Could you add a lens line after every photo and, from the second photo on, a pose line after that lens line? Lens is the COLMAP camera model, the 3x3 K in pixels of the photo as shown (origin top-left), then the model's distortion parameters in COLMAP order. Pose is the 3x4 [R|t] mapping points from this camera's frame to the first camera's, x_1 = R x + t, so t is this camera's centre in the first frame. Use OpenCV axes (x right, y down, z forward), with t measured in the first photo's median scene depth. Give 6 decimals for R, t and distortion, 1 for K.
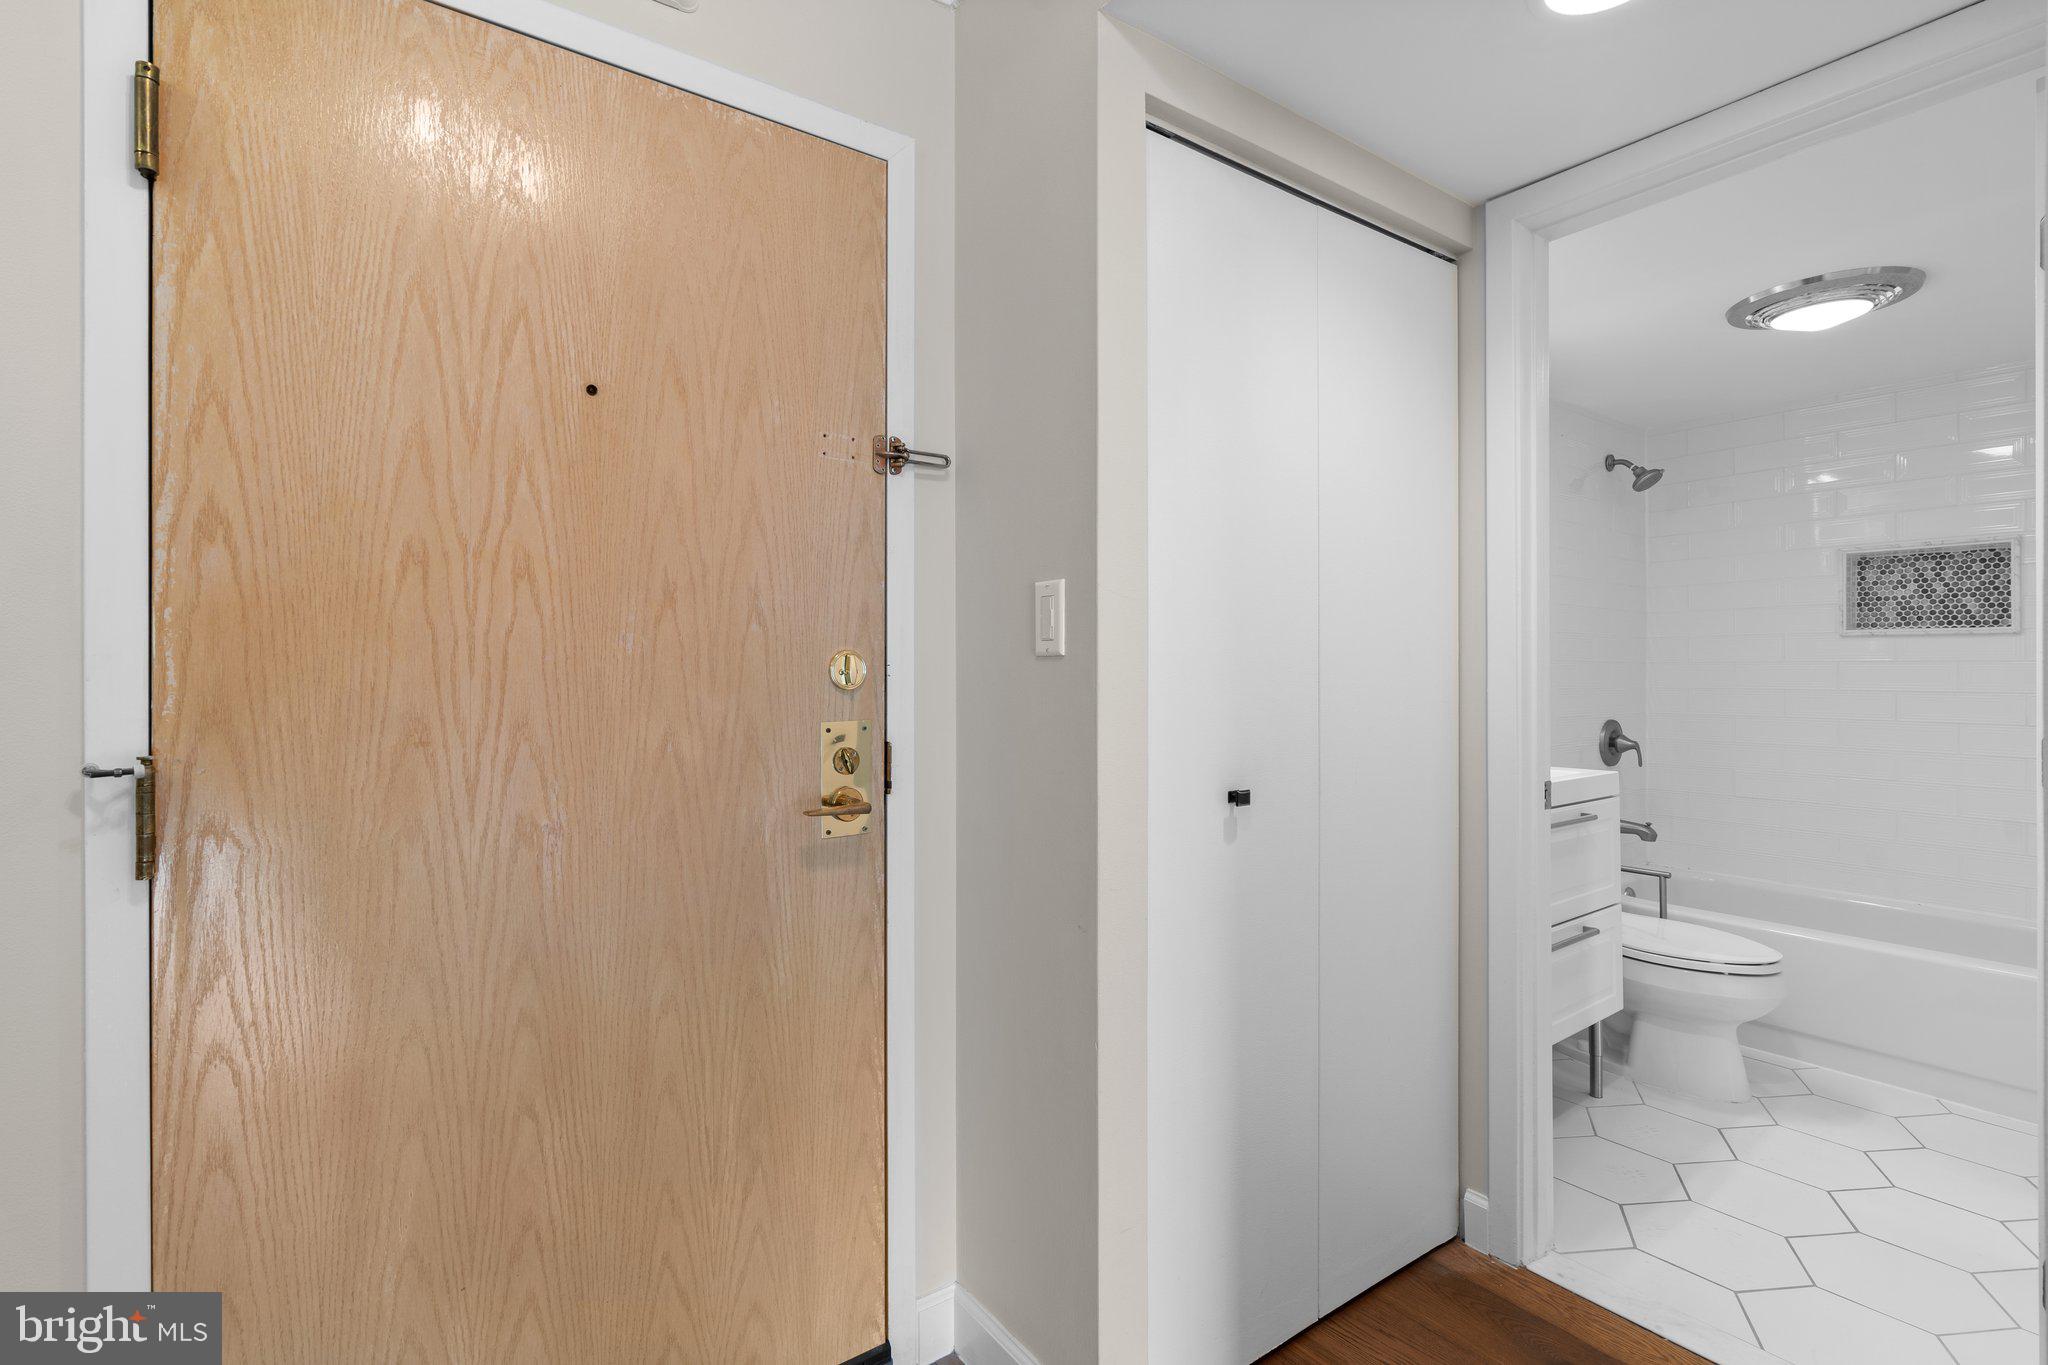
lens RADIAL K [[934.3, 0, 1003.2], [0, 934.3, 664.8], [0, 0, 1]] dist [-0.004163, 0.002056]
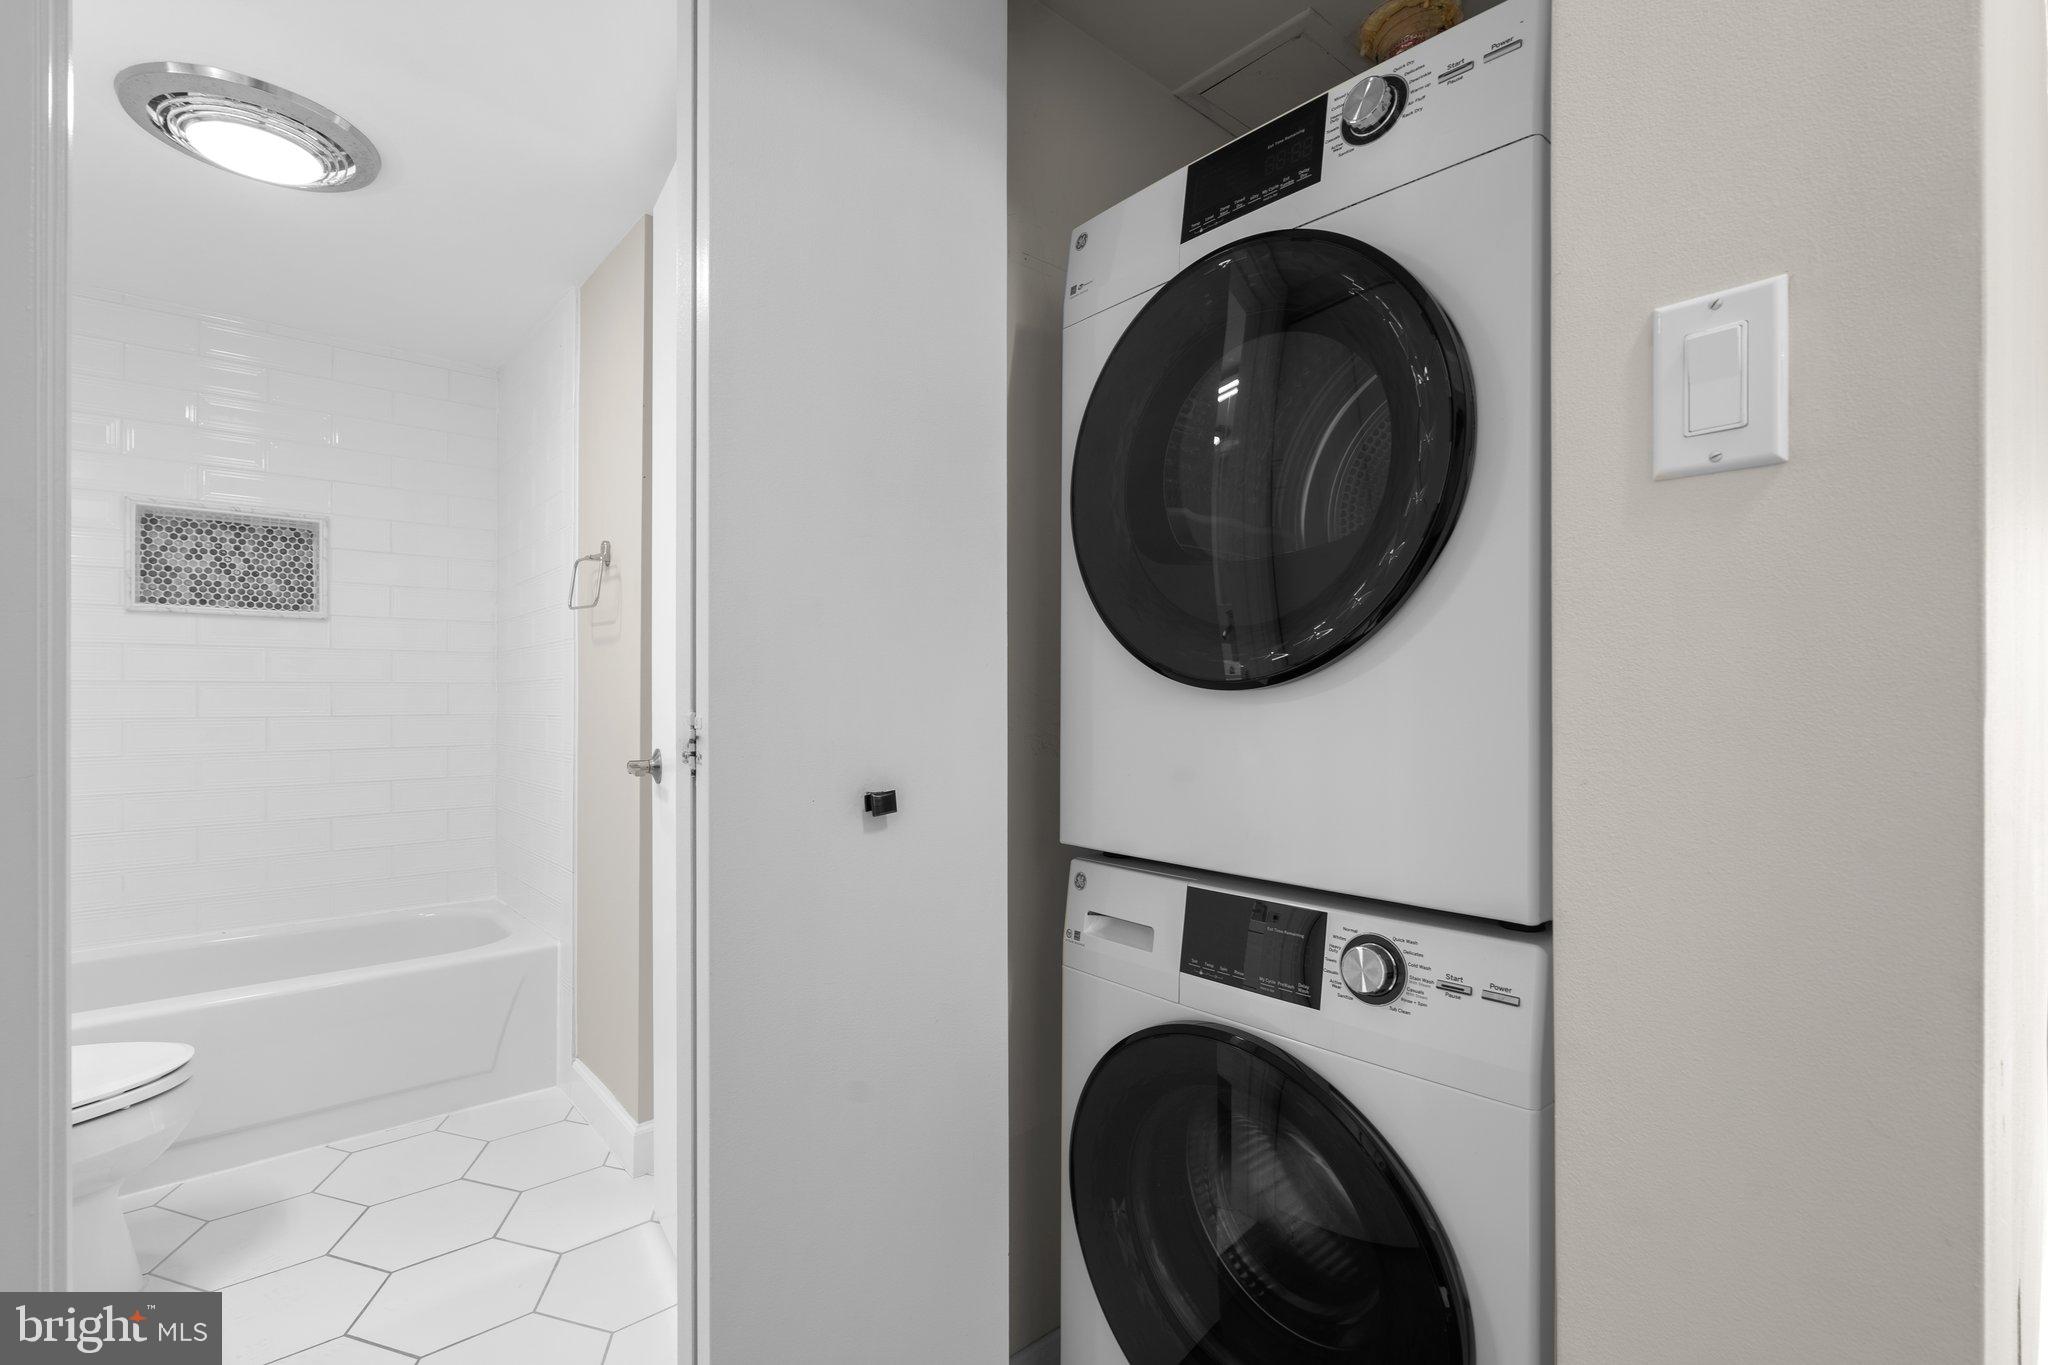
lens RADIAL K [[934.3, 0, 1016.0], [0, 934.3, 693.1], [0, 0, 1]] dist [-0.004163, 0.002056]
pose [[-0.101751, 0.003815, 0.994803, 0.066688], [-0.000329, 0.999992, -0.003869, 0.042072], [-0.994810, -0.000721, -0.101749, 0.371964]]
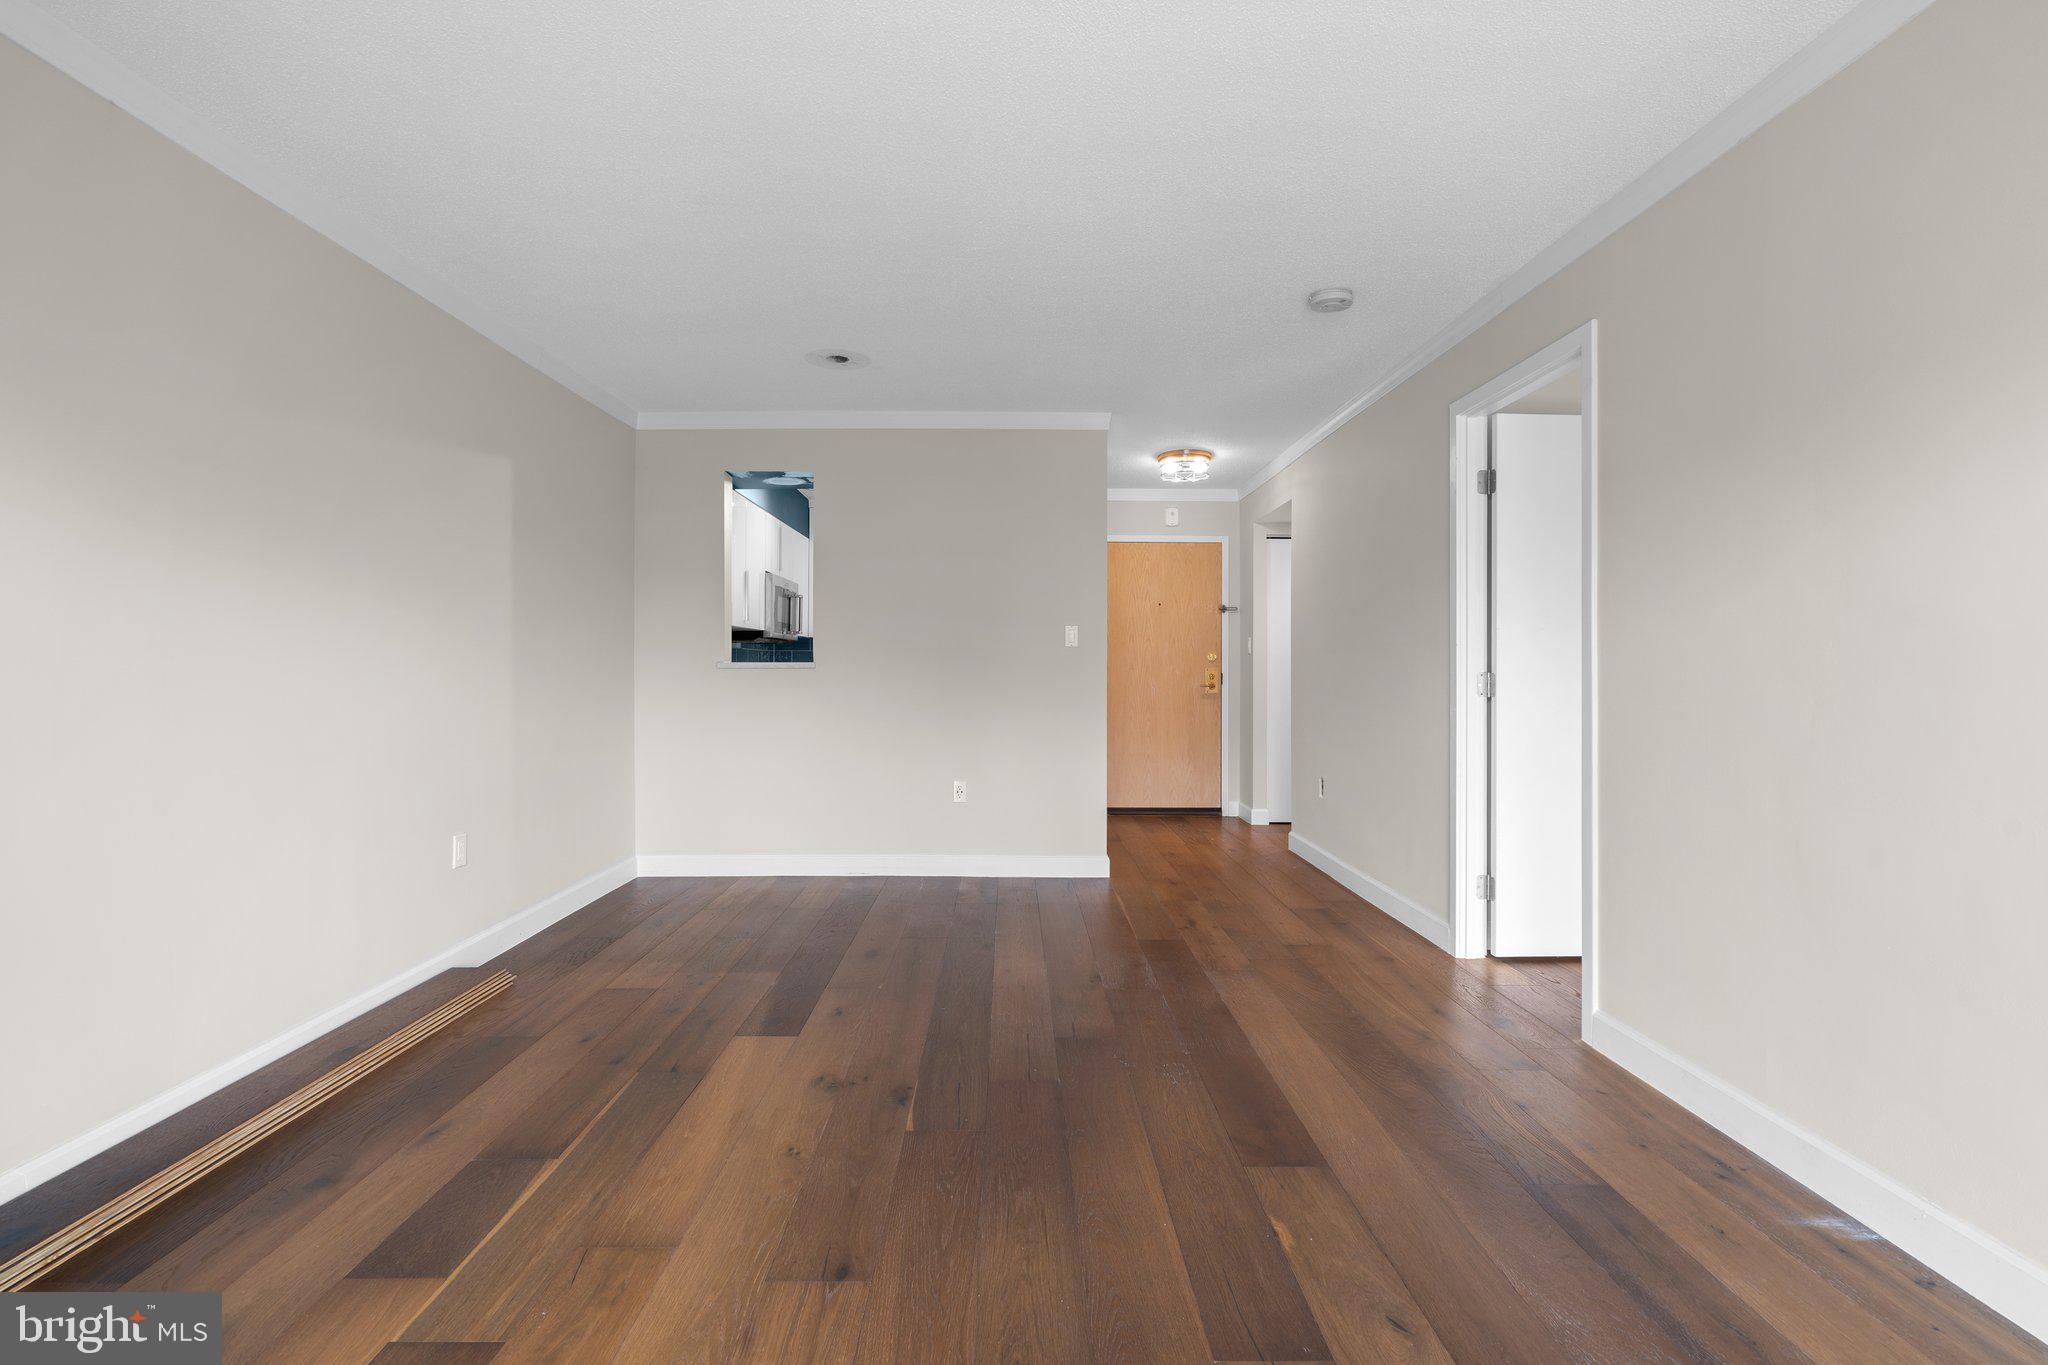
lens RADIAL K [[934.3, 0, 1004.0], [0, 934.3, 666.8], [0, 0, 1]] dist [-0.004163, 0.002056]
pose [[0.811911, 0.000663, -0.583781, 0.817240], [-0.001275, 0.999999, -0.000638, 0.028175], [0.583779, 0.001262, 0.811911, -1.611451]]
